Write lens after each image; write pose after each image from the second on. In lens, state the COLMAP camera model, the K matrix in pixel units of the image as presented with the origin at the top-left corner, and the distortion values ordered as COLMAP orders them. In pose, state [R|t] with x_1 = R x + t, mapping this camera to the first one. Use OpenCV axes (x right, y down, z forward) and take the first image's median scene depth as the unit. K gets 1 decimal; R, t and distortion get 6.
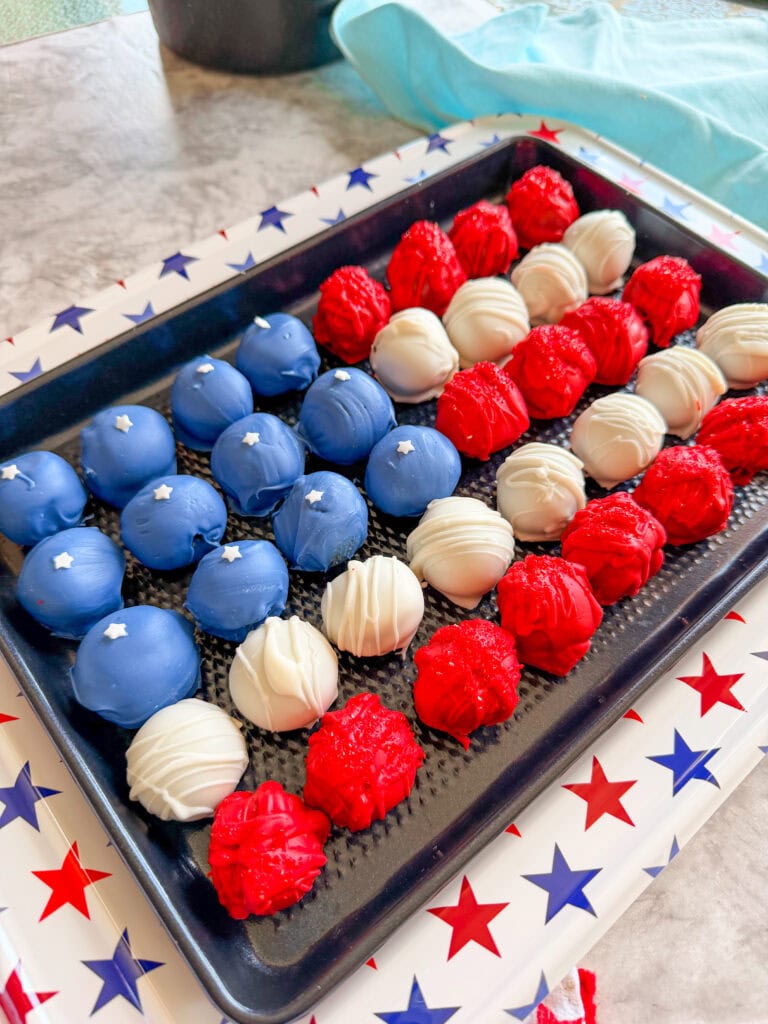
lens RADIAL K [[754.8, 0, 384.0], [0, 754.8, 512.0], [0, 0, 1]] dist [0.000026, -0.005584]
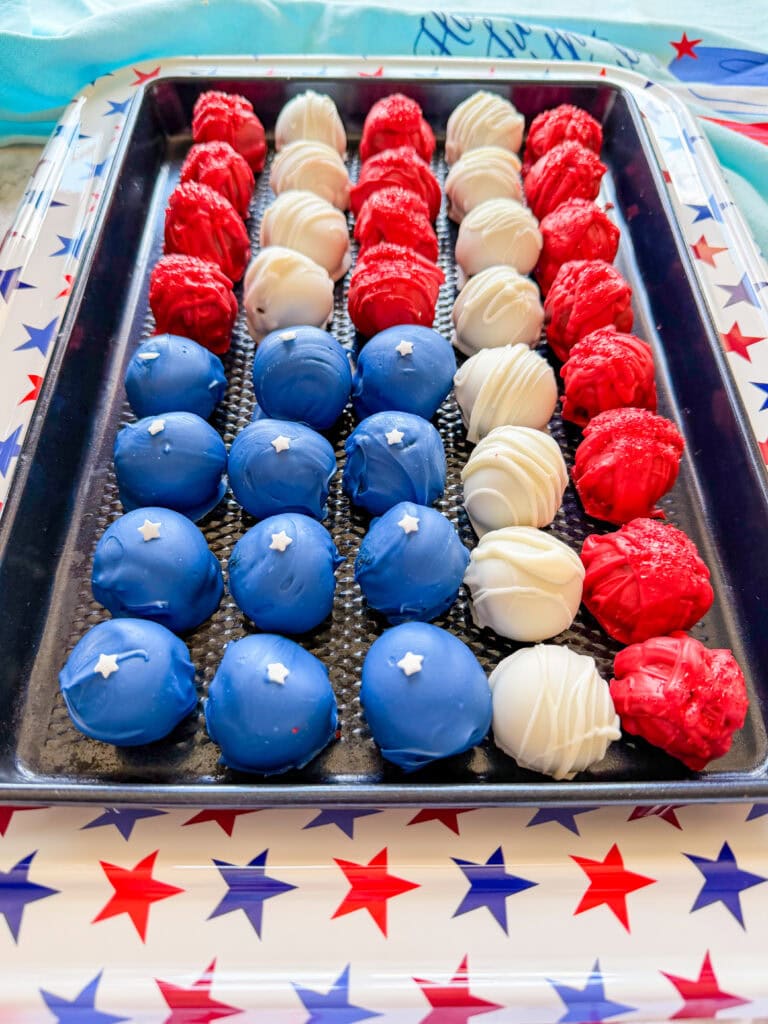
lens RADIAL K [[754.8, 0, 384.0], [0, 754.8, 512.0], [0, 0, 1]] dist [0.000026, -0.005584]
pose [[0.631469, -0.646605, 0.427959, -0.543991], [0.645276, 0.744251, 0.172364, -0.116080], [-0.429961, 0.167310, 0.887210, 0.213112]]
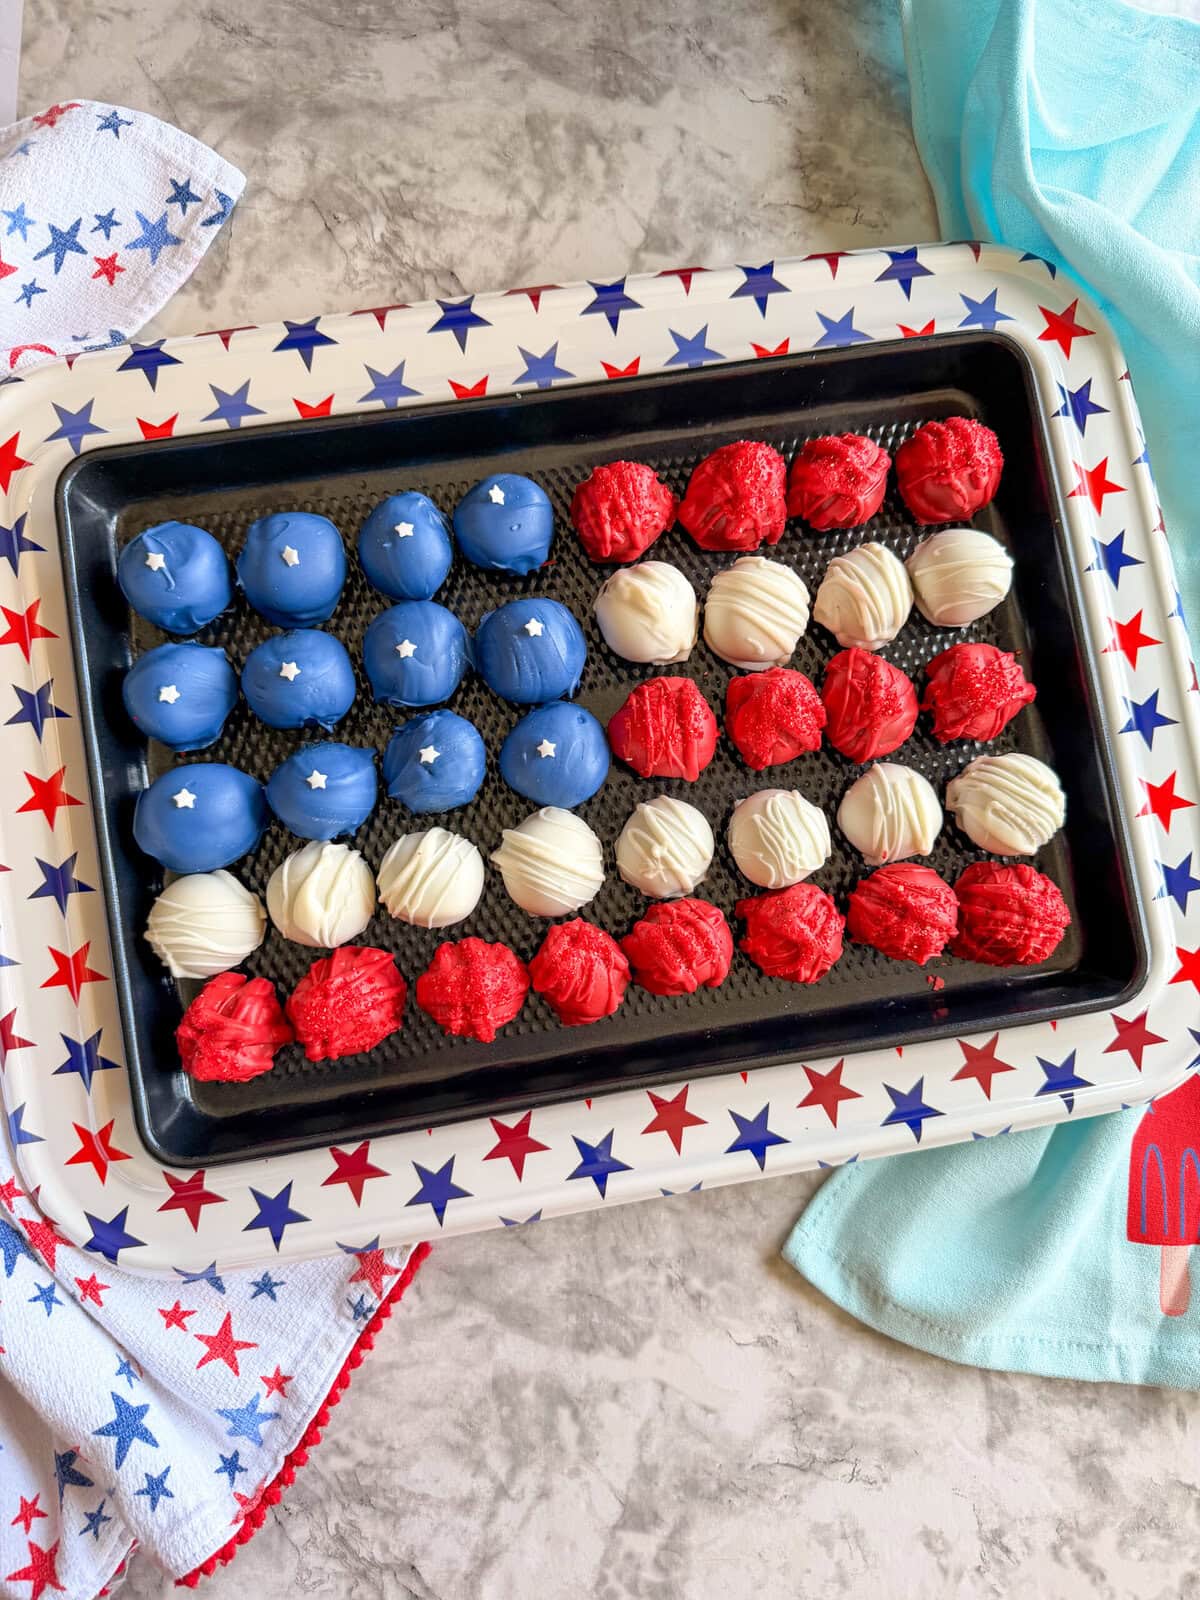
lens RADIAL K [[1179.4, 0, 600.0], [0, 1179.4, 800.0], [0, 0, 1]] dist [0.000026, -0.005584]
pose [[0.860233, 0.509804, 0.009960, 0.103814], [-0.460756, 0.768807, 0.443440, -0.717119], [0.218410, -0.386051, 0.896249, -0.282253]]
